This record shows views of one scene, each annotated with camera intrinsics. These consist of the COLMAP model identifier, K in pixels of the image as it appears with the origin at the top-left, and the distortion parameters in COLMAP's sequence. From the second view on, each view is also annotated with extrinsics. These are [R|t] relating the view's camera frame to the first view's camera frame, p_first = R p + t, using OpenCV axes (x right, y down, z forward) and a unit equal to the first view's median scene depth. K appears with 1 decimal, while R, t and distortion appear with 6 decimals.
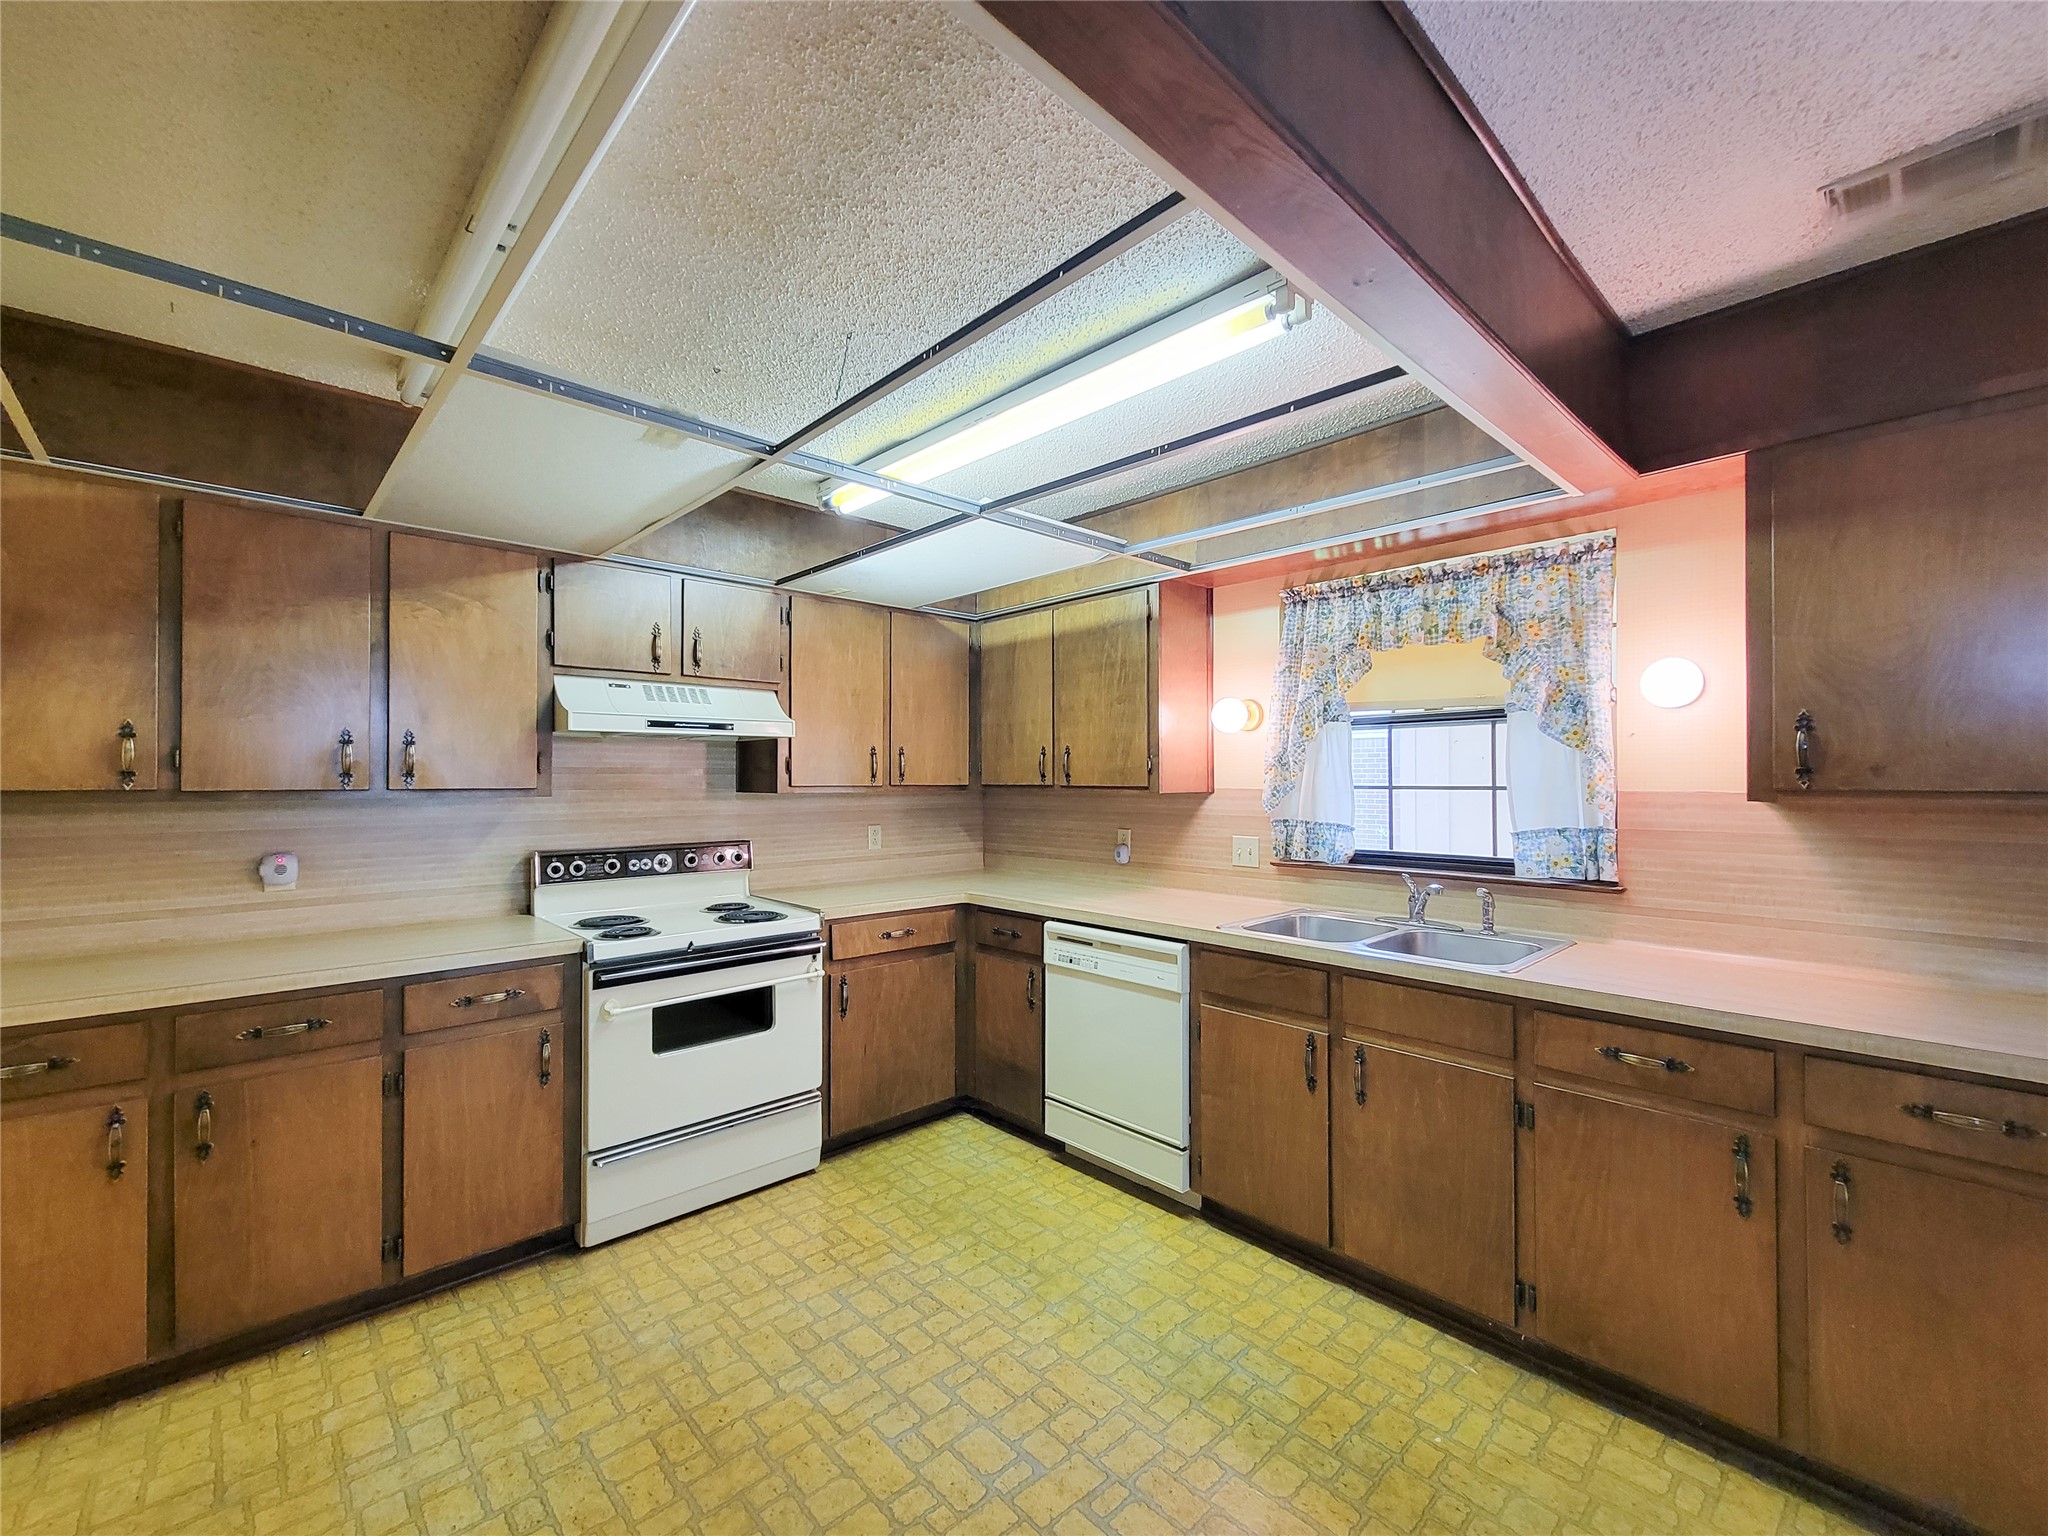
lens RADIAL K [[837.9, 0, 1019.3], [0, 837.9, 772.2], [0, 0, 1]] dist [0.003103, -0.002848]
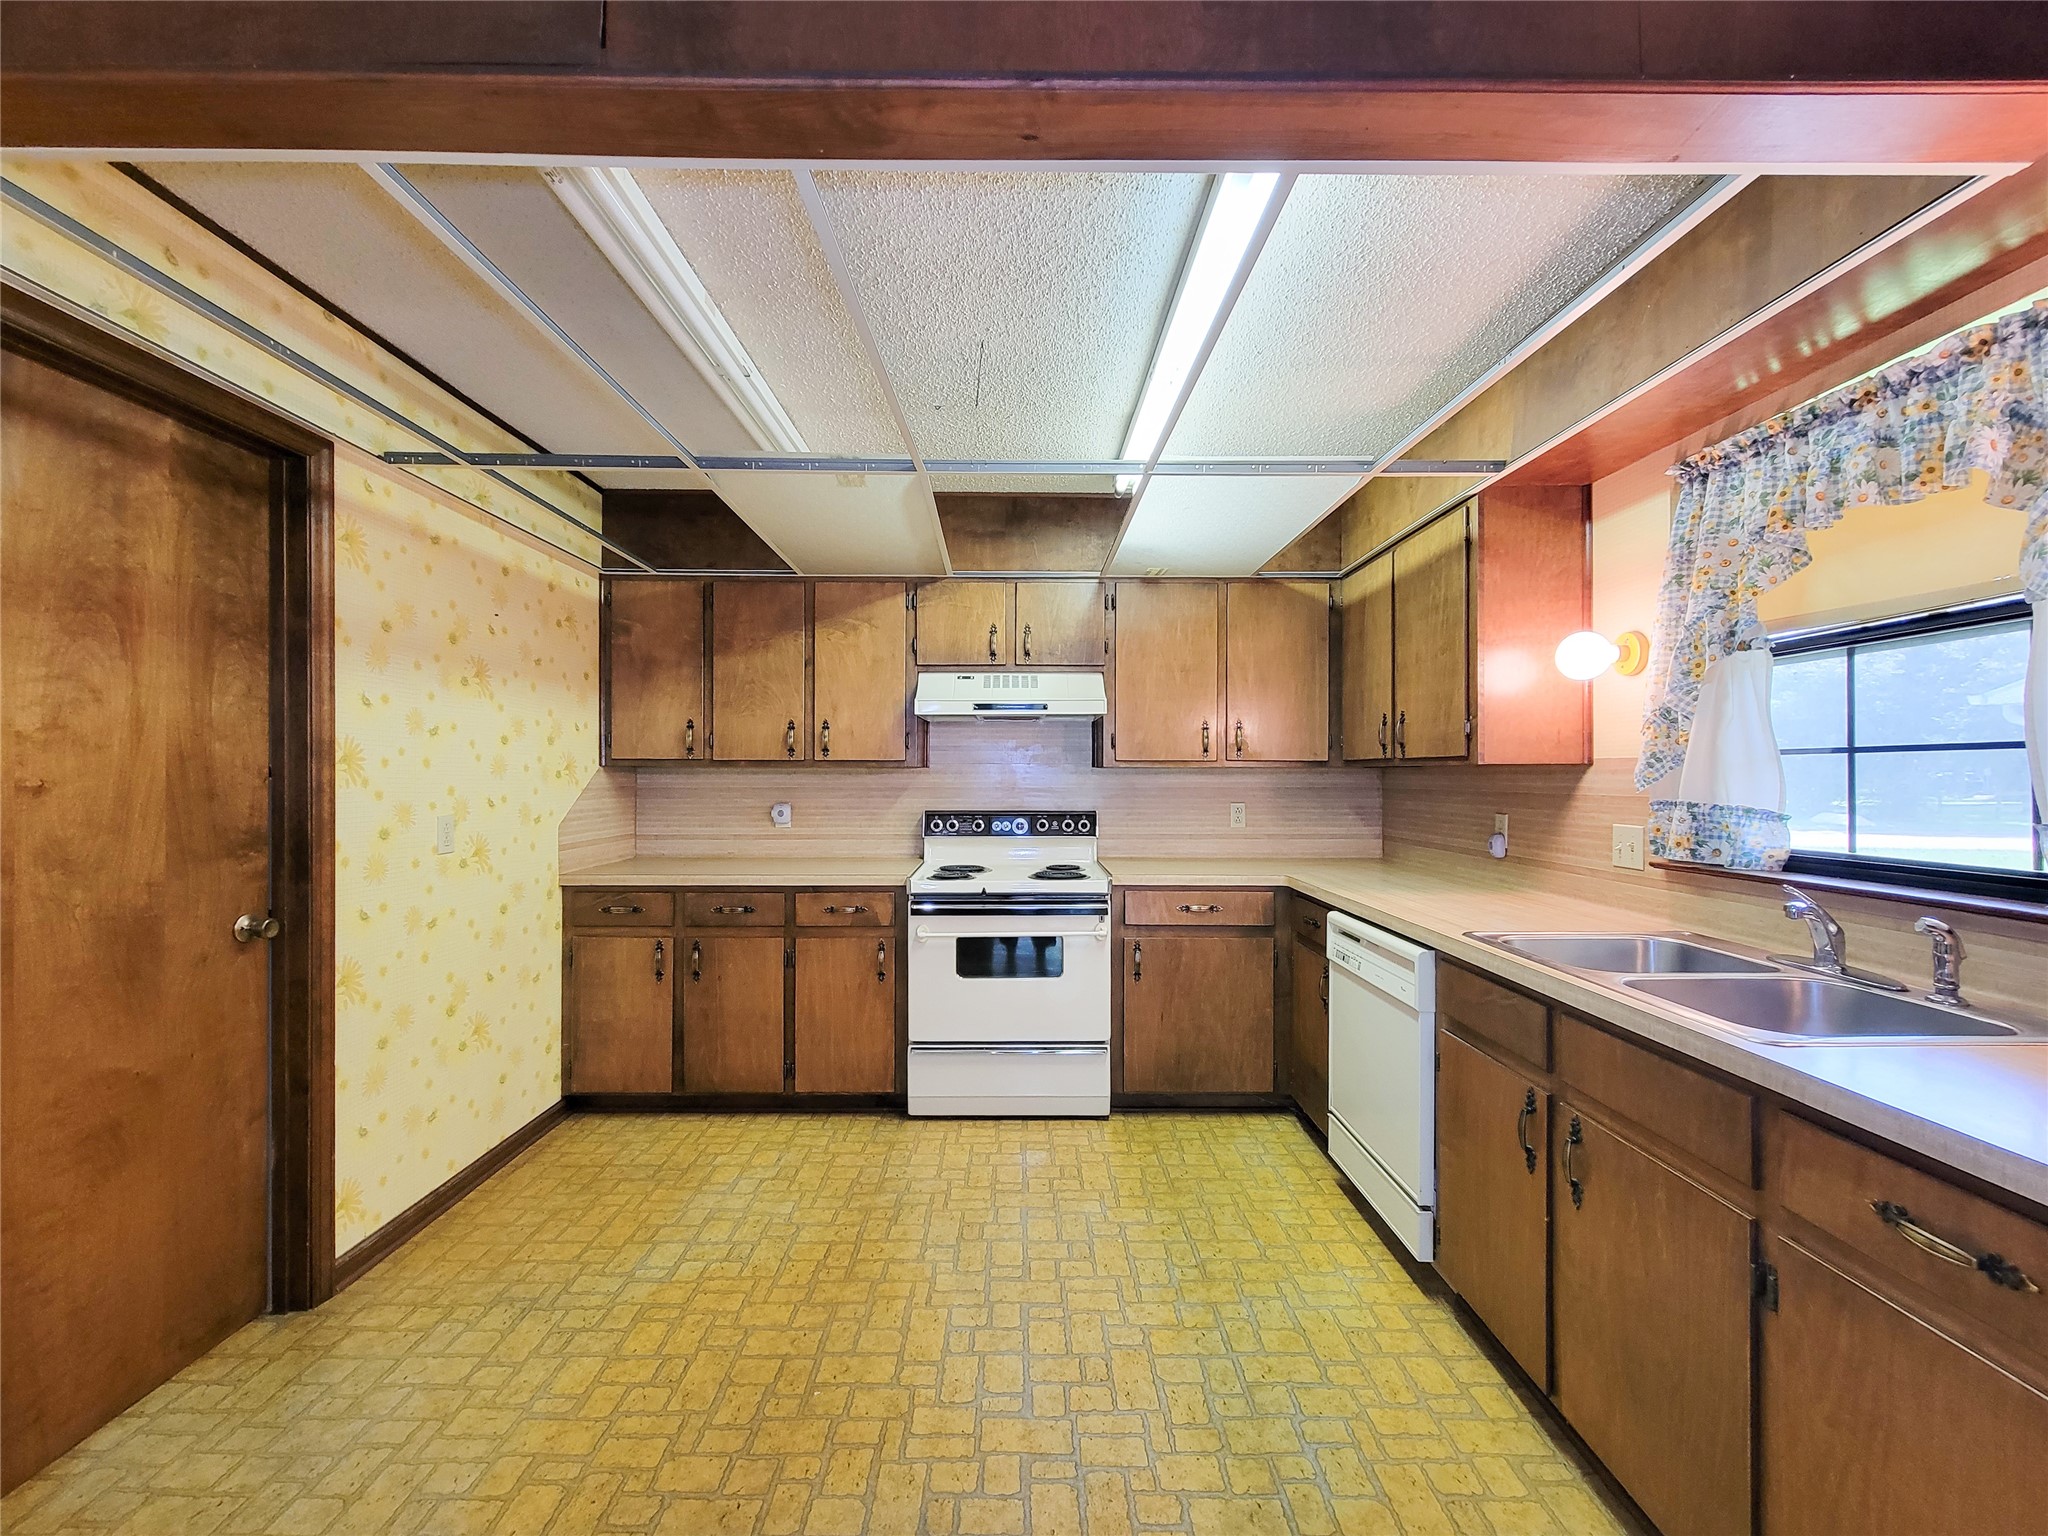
lens RADIAL K [[837.9, 0, 1022.7], [0, 837.9, 770.9], [0, 0, 1]] dist [0.003103, -0.002848]
pose [[0.737835, -0.000042, -0.674981, 0.460986], [0.002961, 0.999991, 0.003174, 0.033547], [0.674975, -0.004341, 0.737828, 0.163344]]
